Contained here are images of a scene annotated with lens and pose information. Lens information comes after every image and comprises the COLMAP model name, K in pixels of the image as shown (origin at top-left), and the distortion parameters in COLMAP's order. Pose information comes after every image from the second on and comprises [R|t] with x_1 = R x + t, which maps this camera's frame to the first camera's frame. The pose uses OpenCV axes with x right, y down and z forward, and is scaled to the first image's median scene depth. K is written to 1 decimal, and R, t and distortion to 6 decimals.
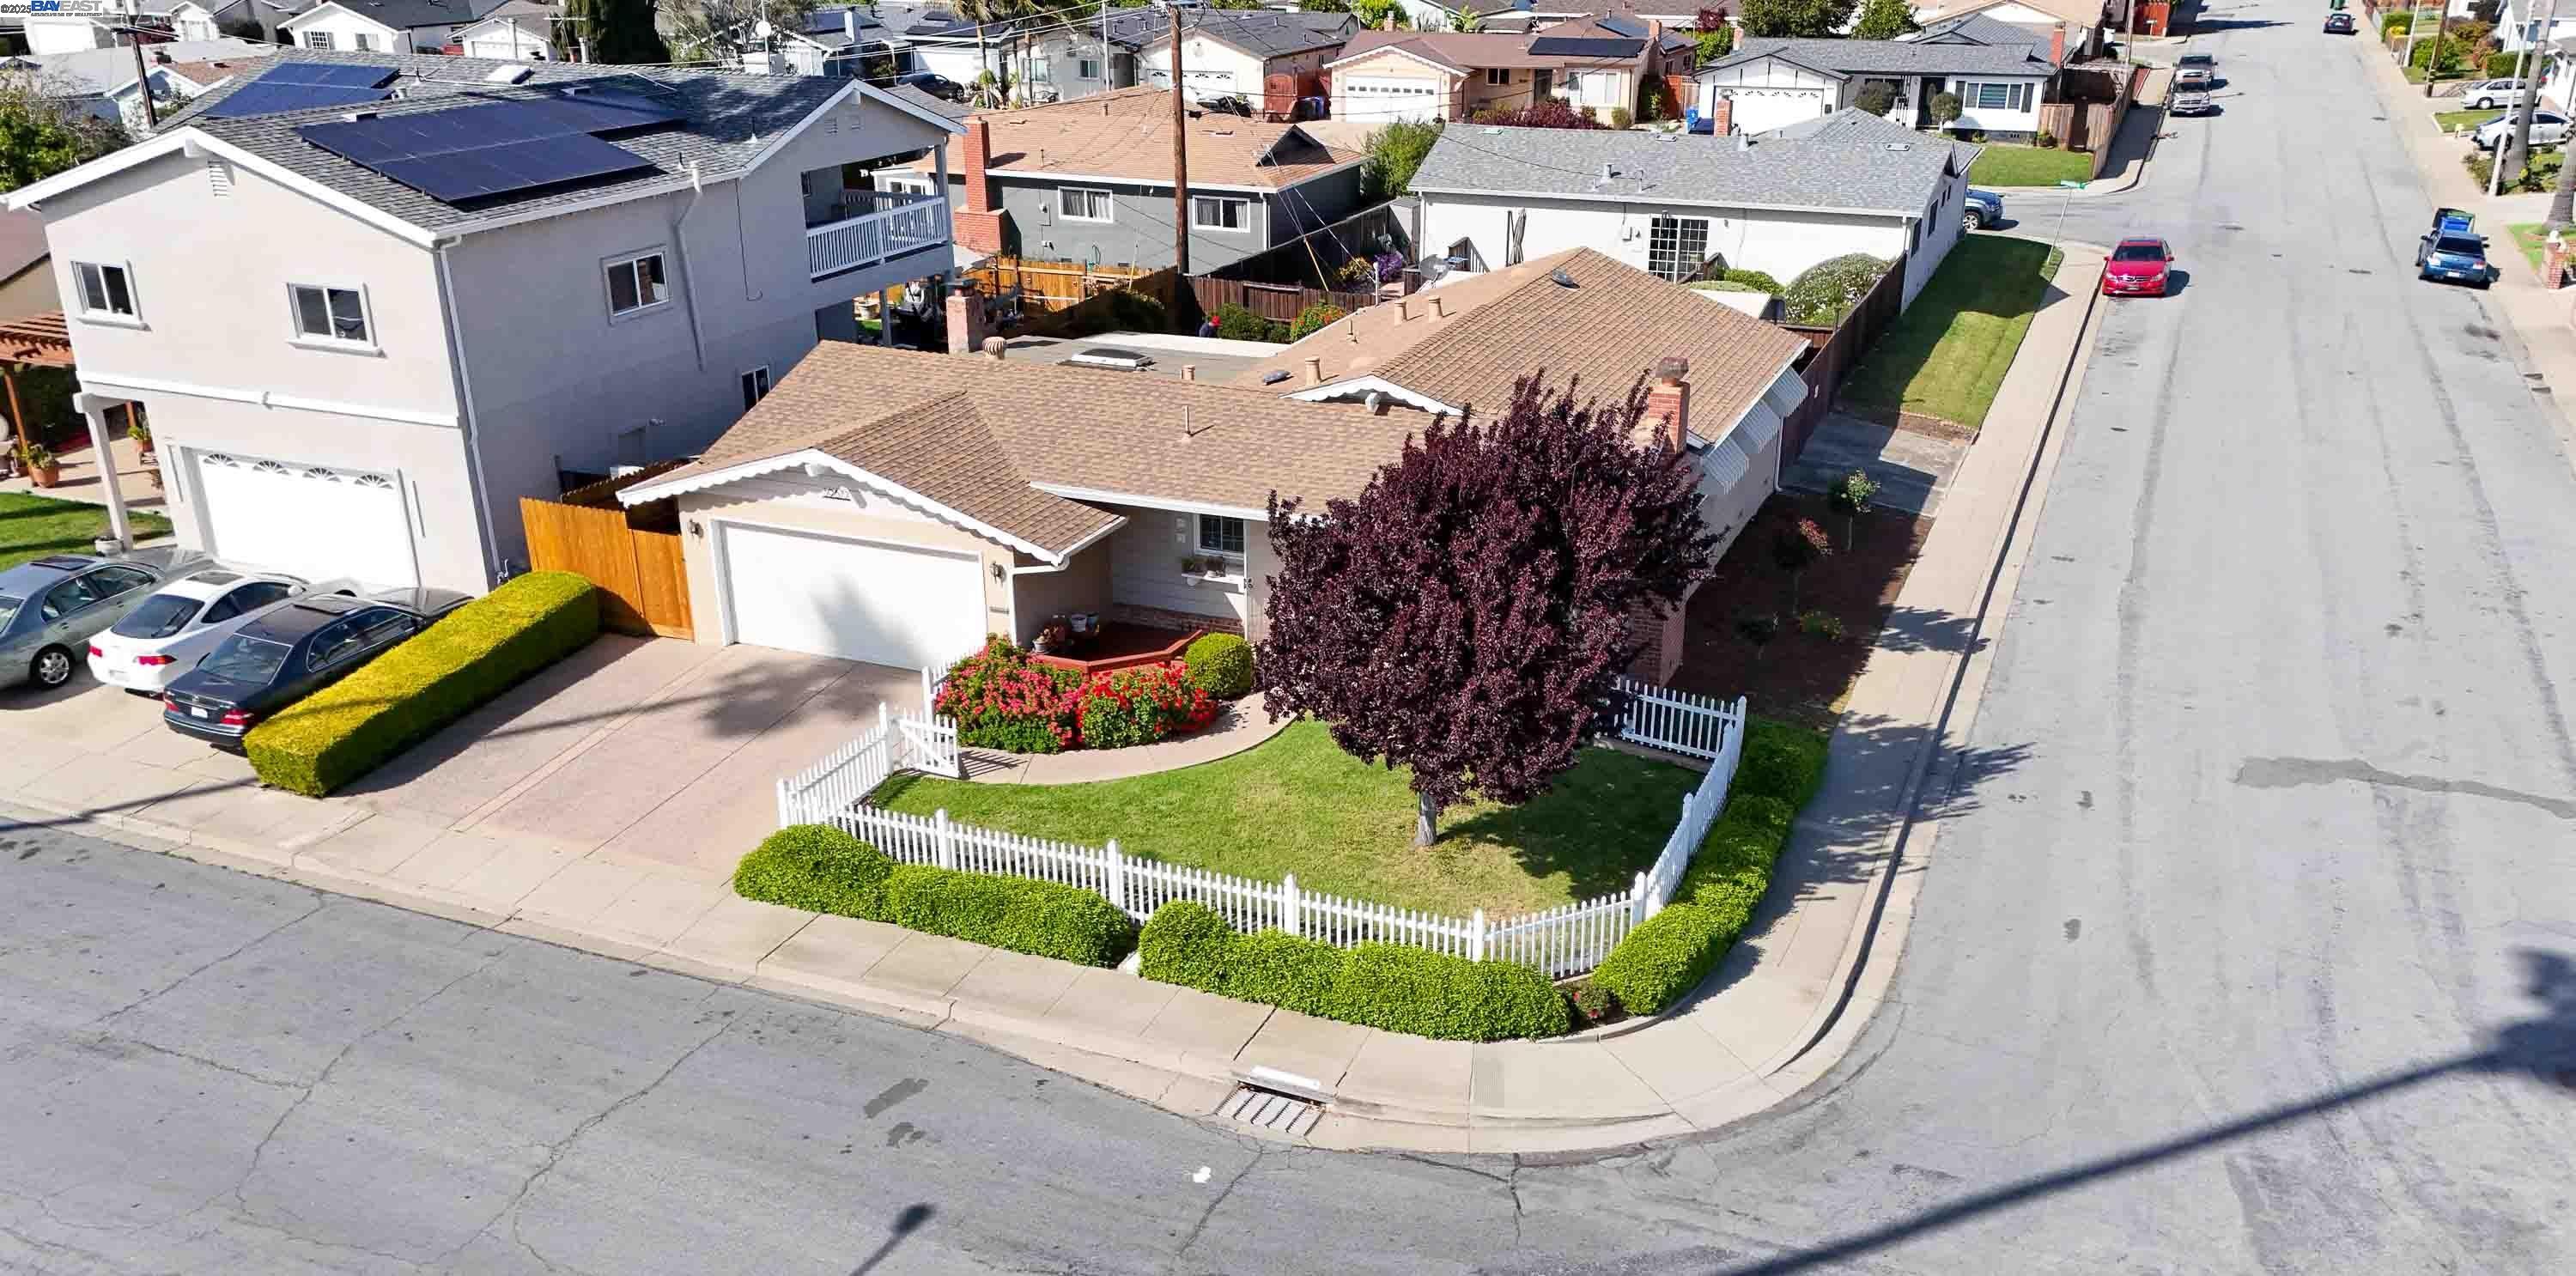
lens RADIAL K [[2036.0, 0, 1289.6], [0, 2036.0, 686.8], [0, 0, 1]] dist [0.077325, -0.072056]
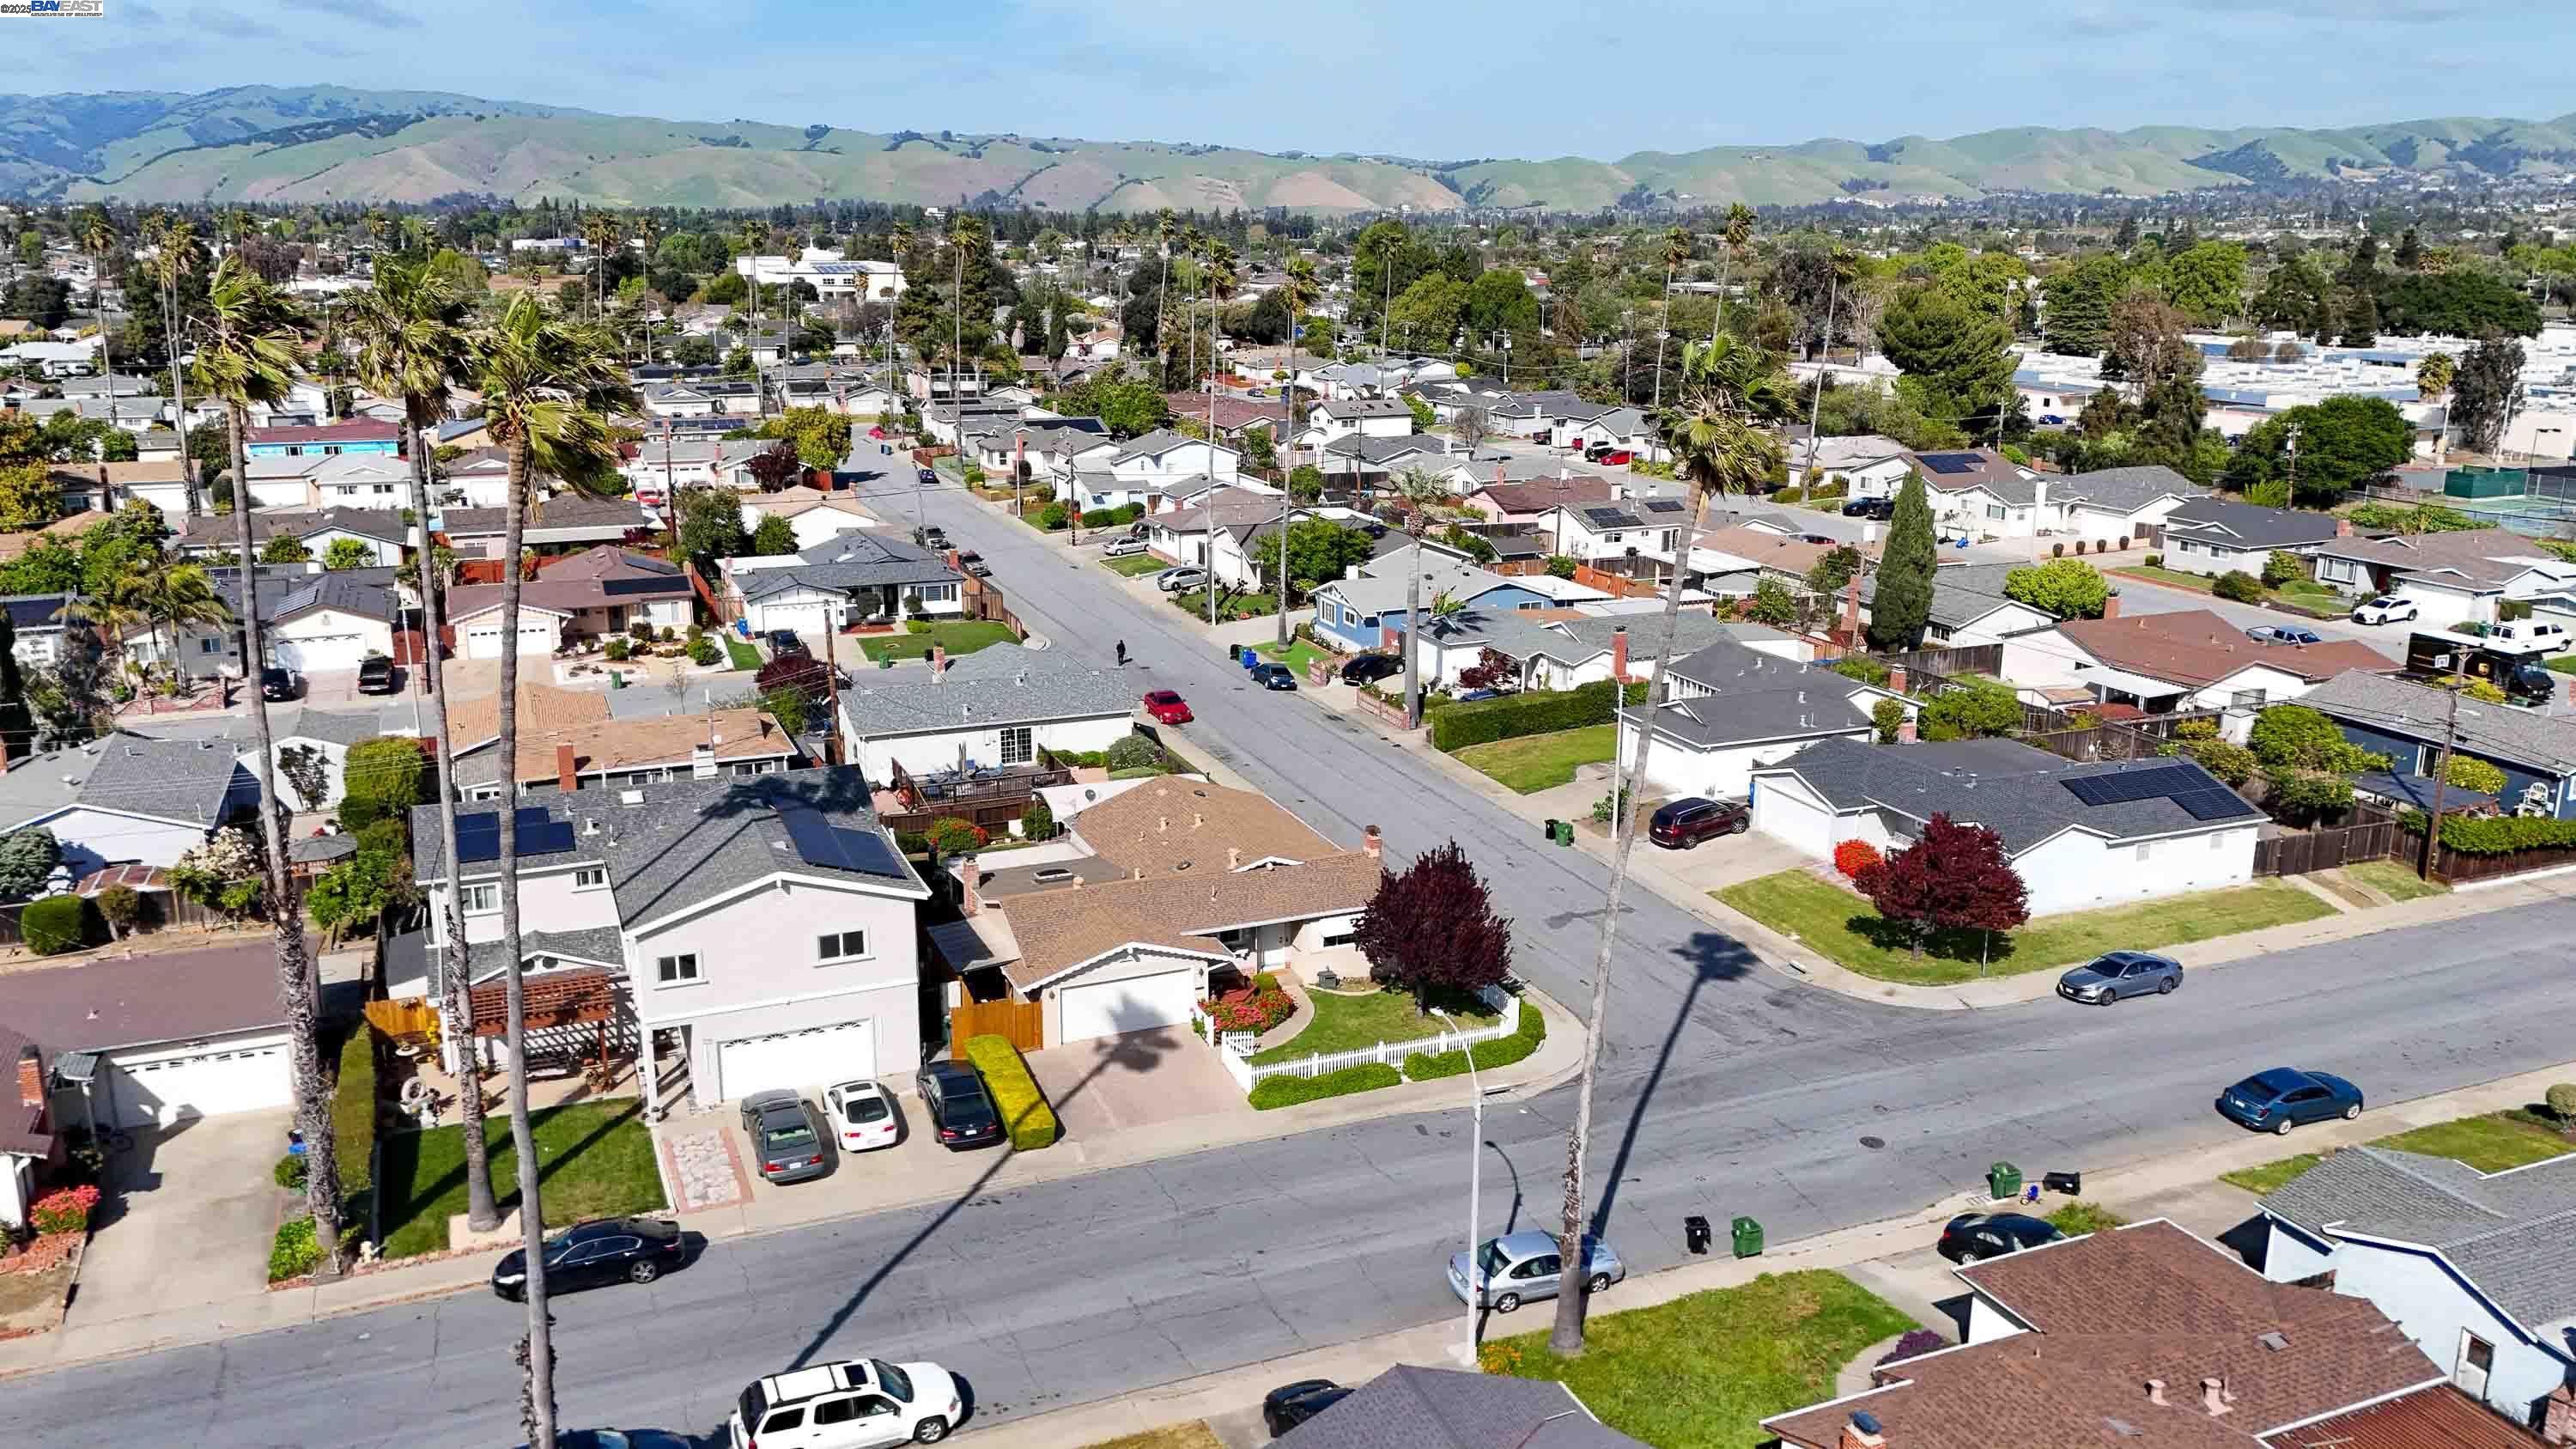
lens RADIAL K [[1933.9, 0, 1288.0], [0, 1933.9, 724.5], [0, 0, 1]] dist [0.194537, -0.508341]
pose [[0.697065, -0.173933, 0.695592, -1.516128], [0.258583, 0.965828, -0.017625, -0.255852], [-0.668757, 0.192154, 0.718221, -0.708288]]
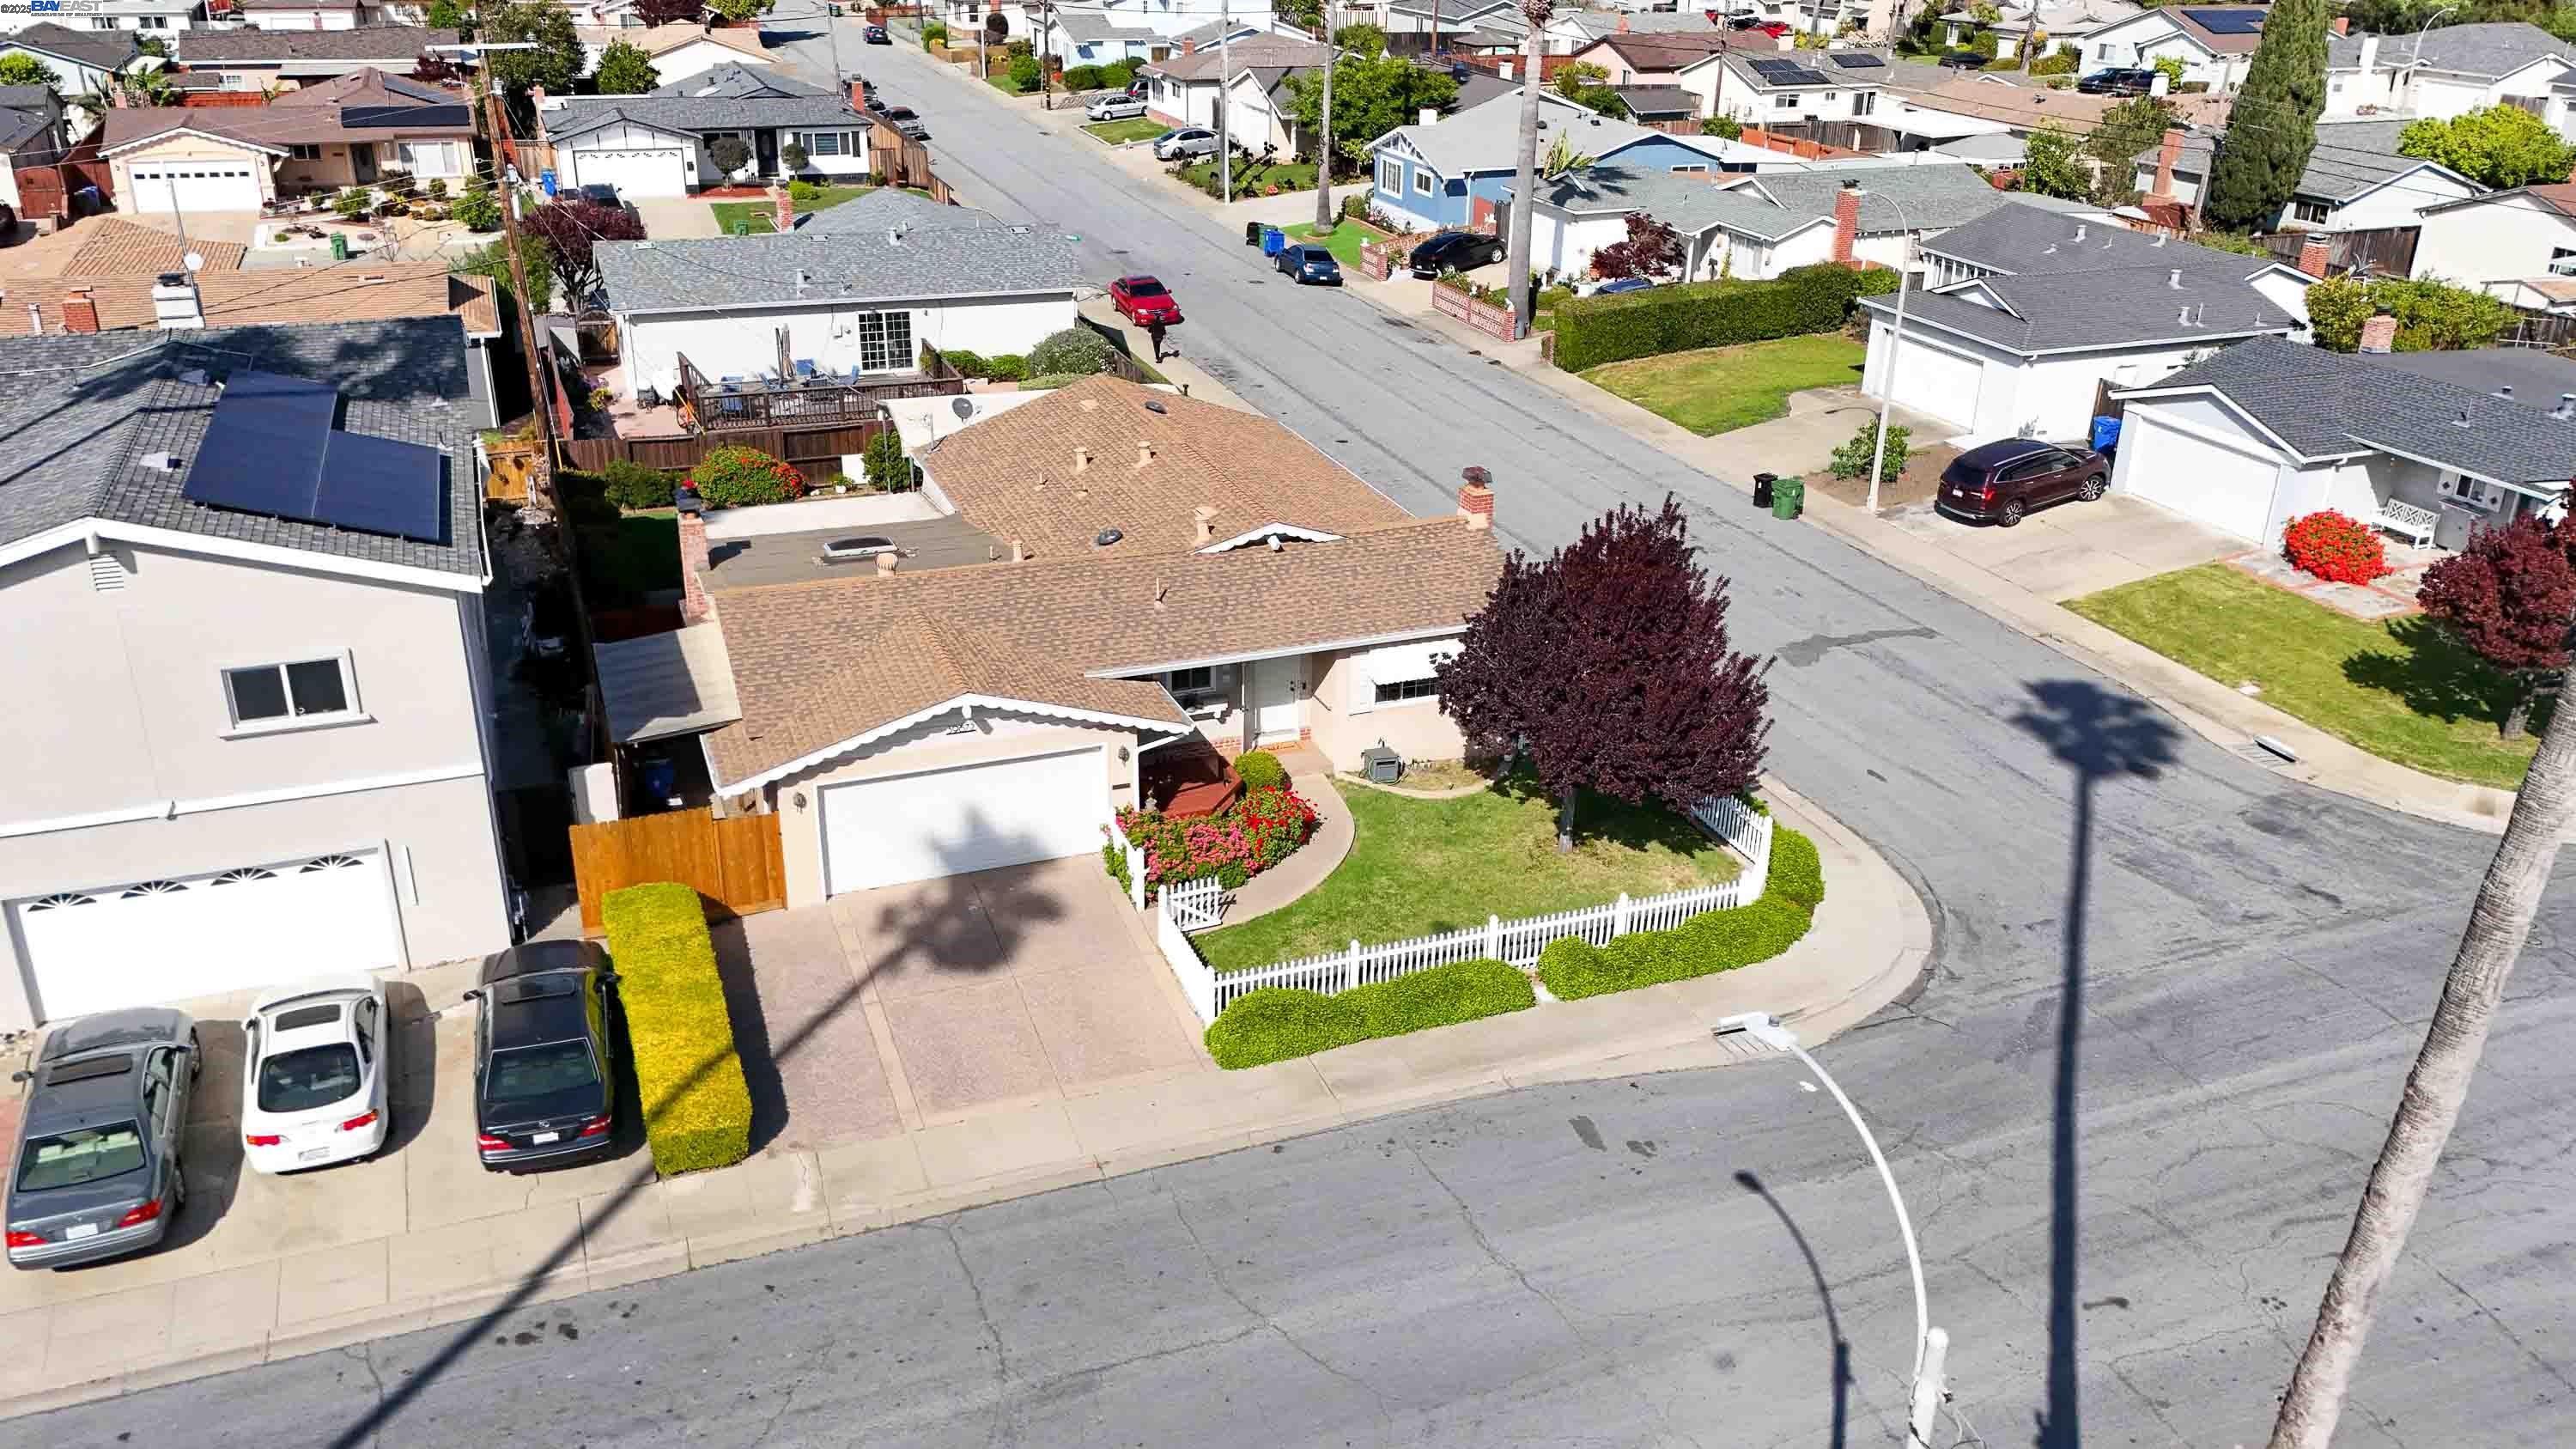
lens RADIAL K [[1999.7, 0, 1288.0], [0, 1999.7, 724.5], [0, 0, 1]] dist [0.091592, -0.111420]
pose [[0.716988, -0.265799, 0.644422, -0.761351], [0.239470, 0.962108, 0.130396, -0.188587], [-0.654662, 0.060827, 0.753470, 0.082289]]
